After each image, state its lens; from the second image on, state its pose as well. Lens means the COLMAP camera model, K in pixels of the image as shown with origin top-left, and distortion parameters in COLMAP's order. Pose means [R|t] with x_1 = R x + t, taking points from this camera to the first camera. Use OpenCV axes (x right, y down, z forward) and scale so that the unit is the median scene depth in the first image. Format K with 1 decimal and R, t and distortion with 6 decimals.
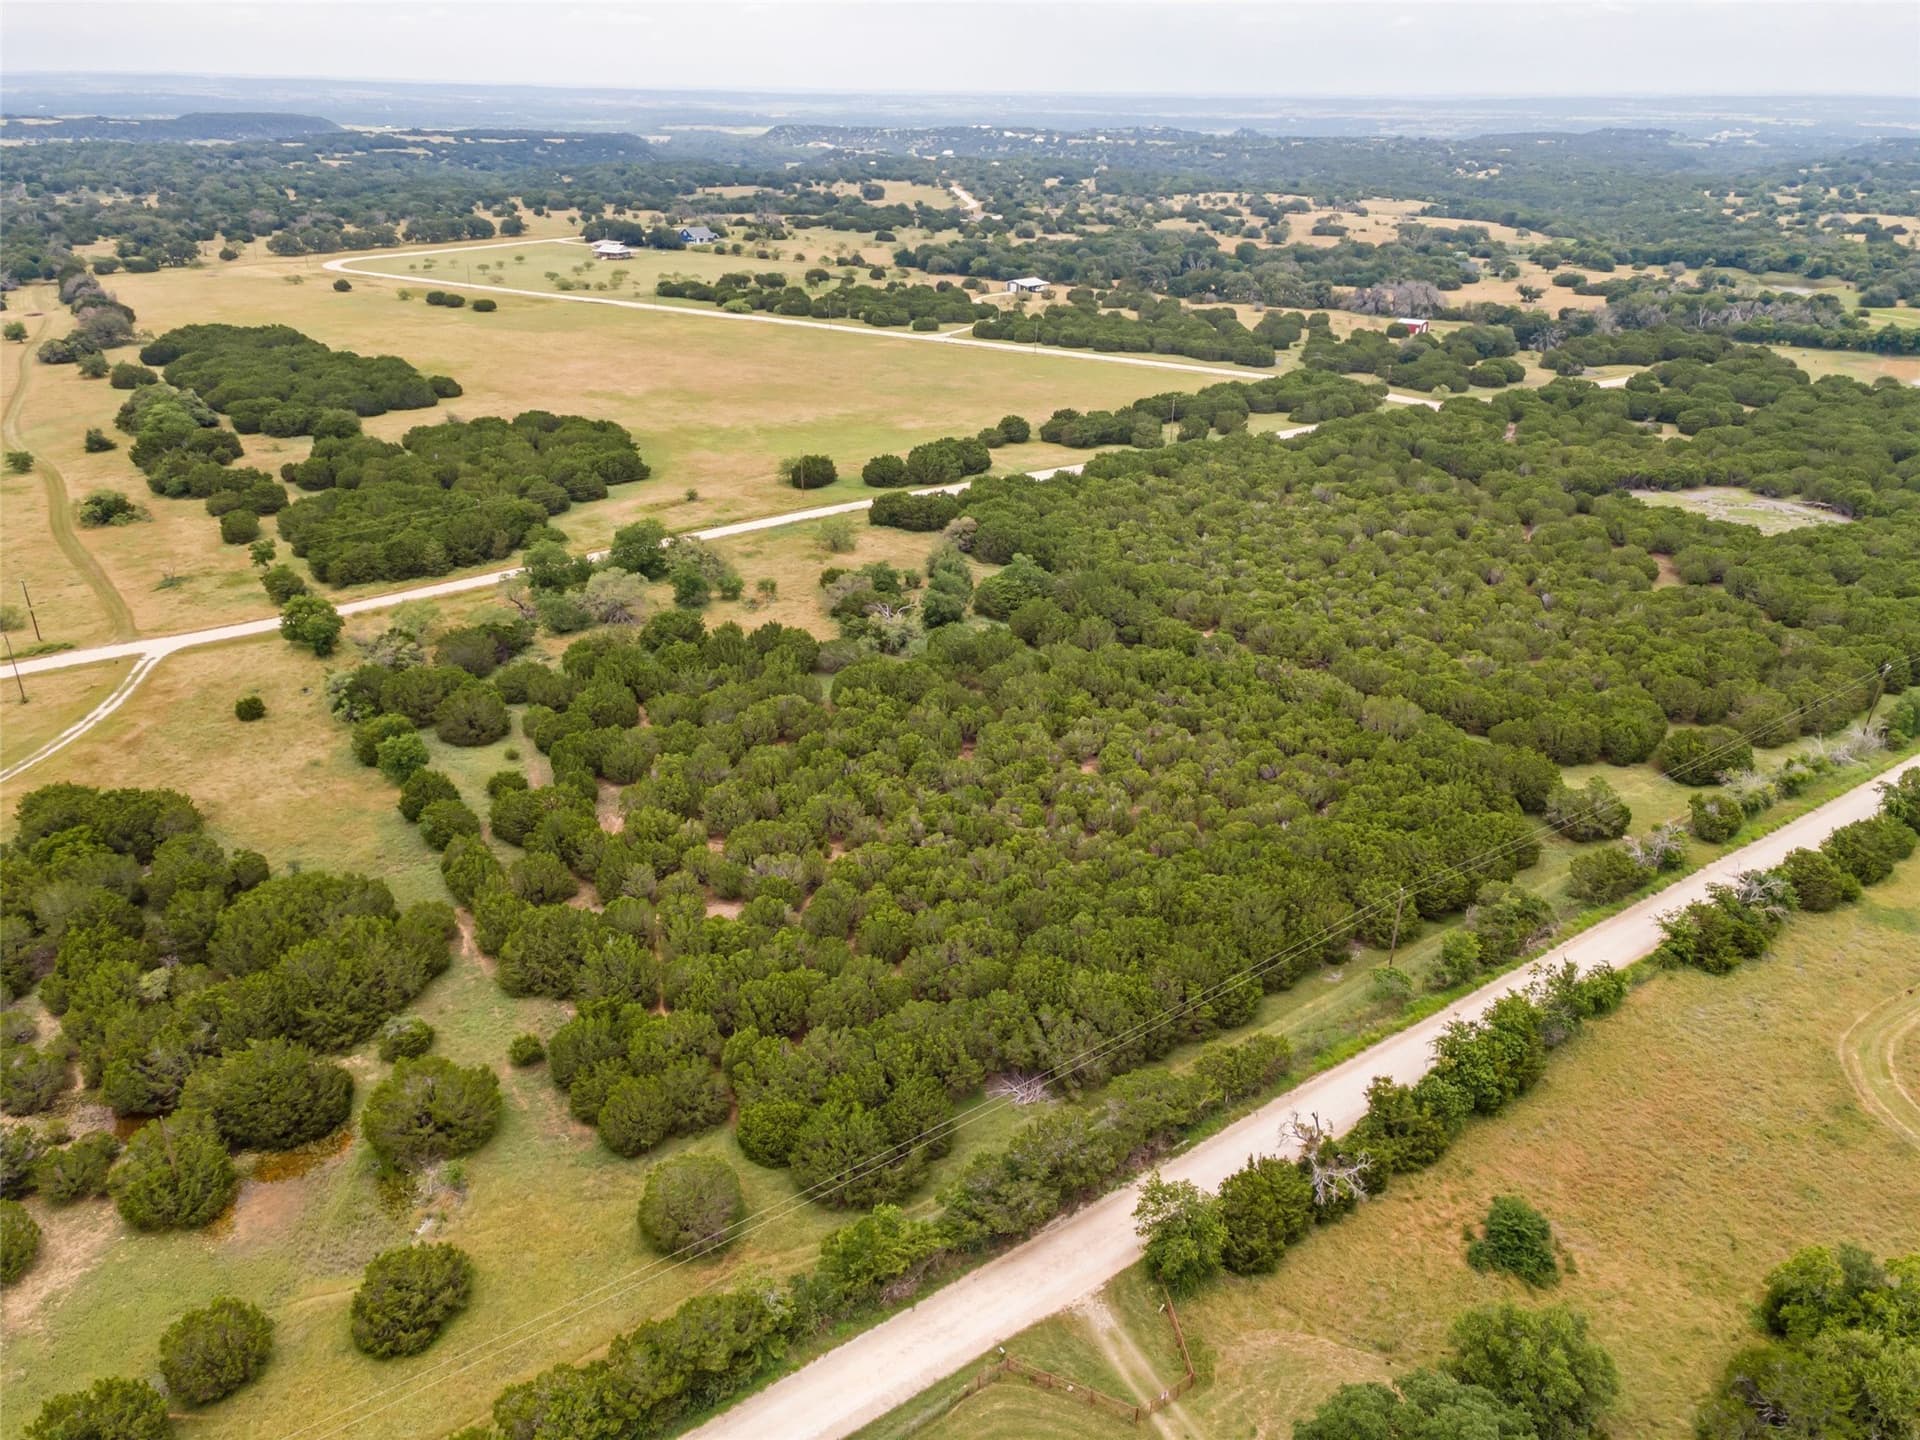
lens RADIAL K [[1393.7, 0, 966.3], [0, 1393.7, 717.7], [0, 0, 1]] dist [0.035300, 0.030093]
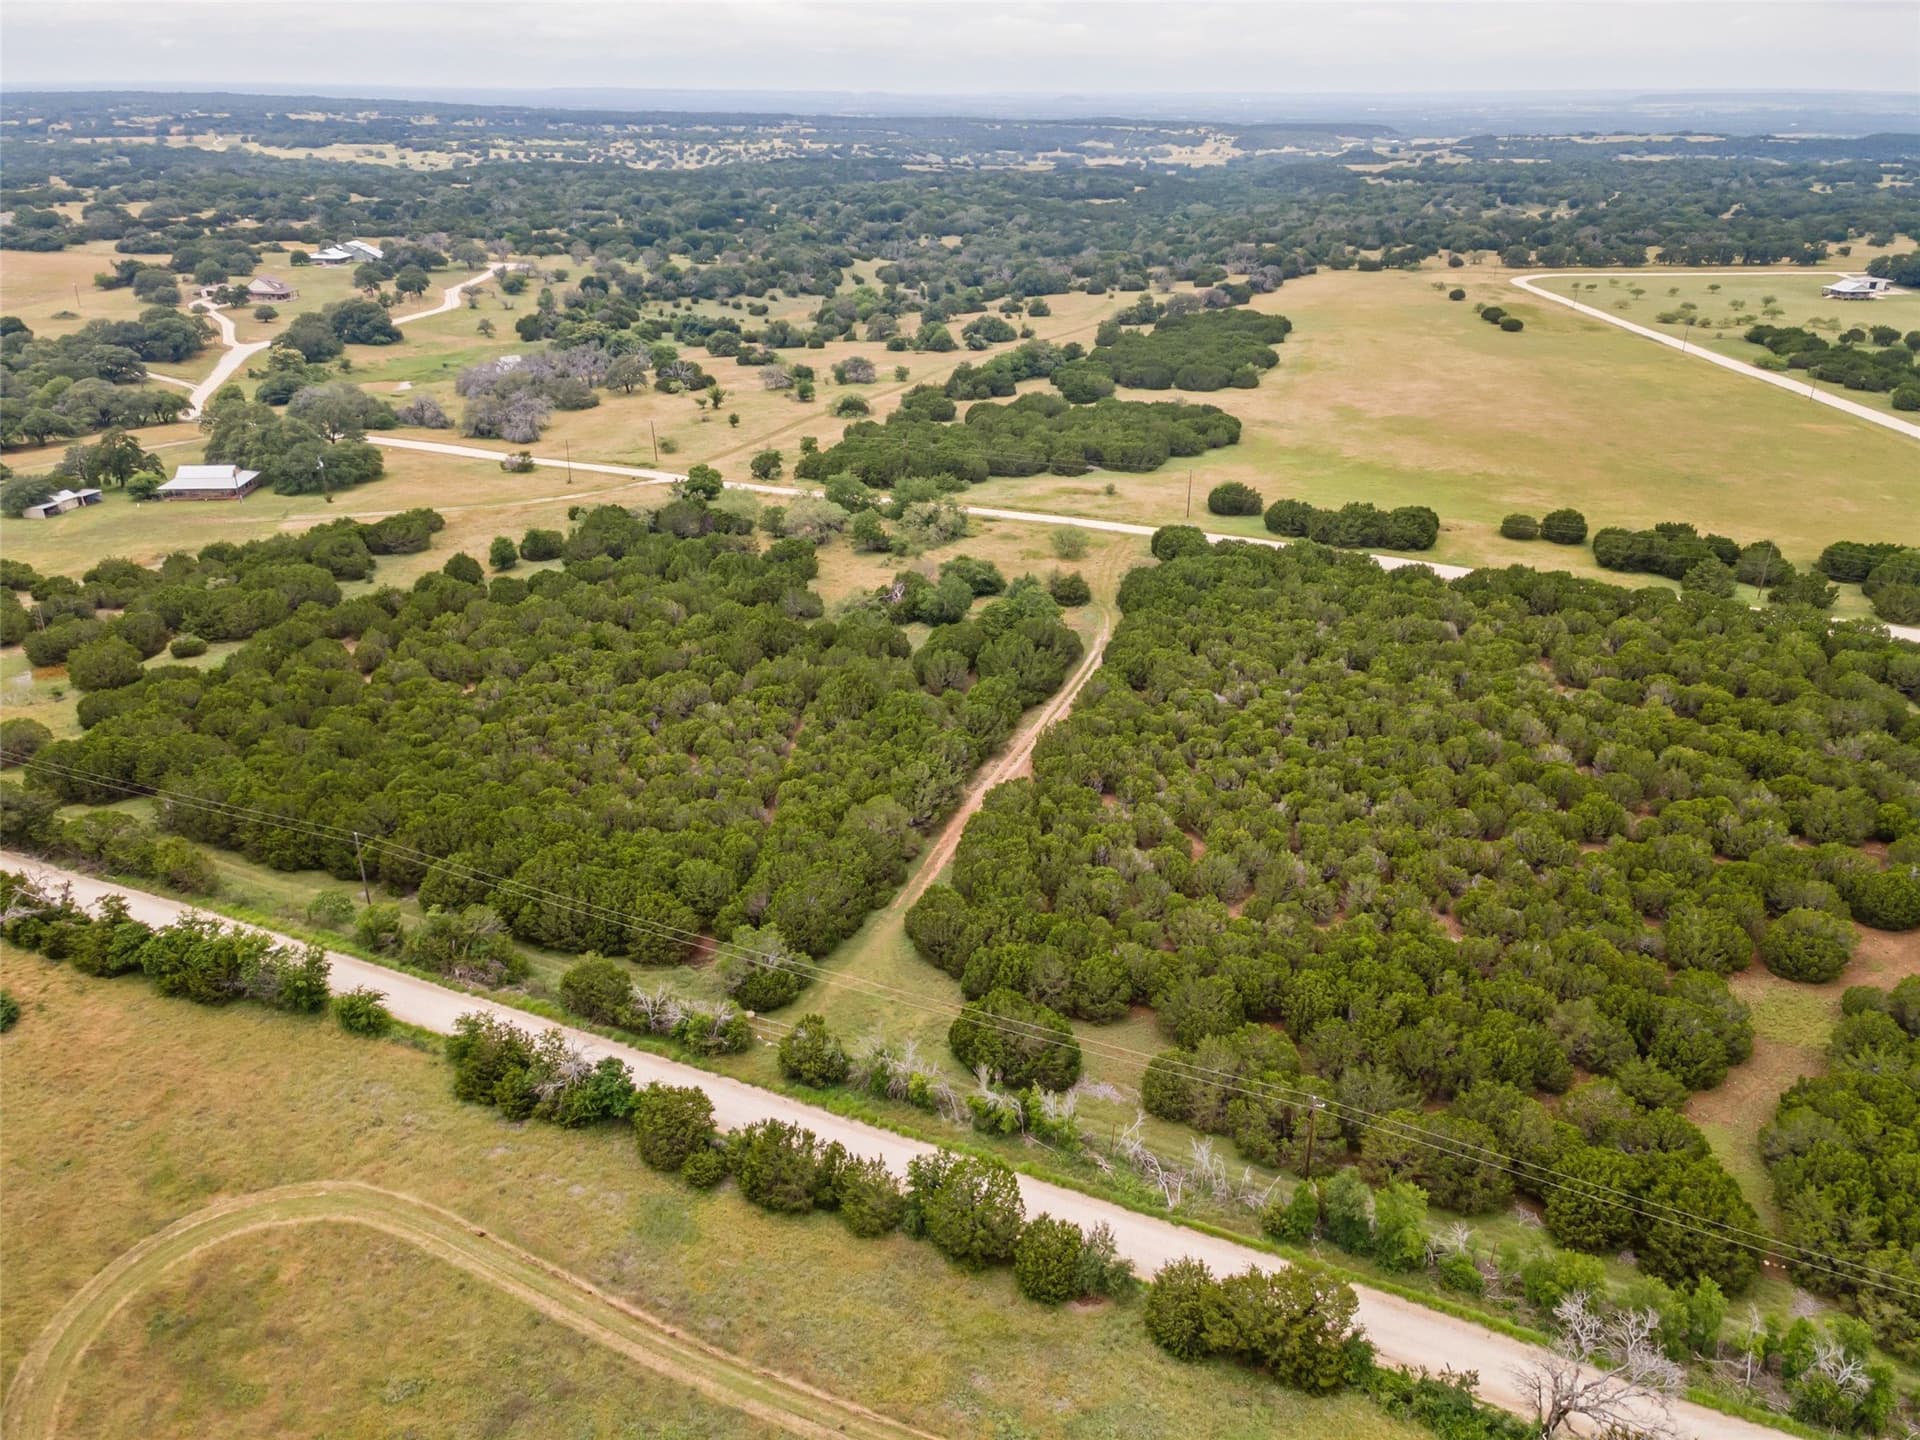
lens RADIAL K [[1393.7, 0, 965.8], [0, 1393.7, 726.5], [0, 0, 1]] dist [0.035300, 0.030093]
pose [[0.486357, 0.356689, -0.797640, 0.678935], [-0.361882, 0.913136, 0.187681, -0.160996], [0.795297, 0.197372, 0.573190, 0.364750]]
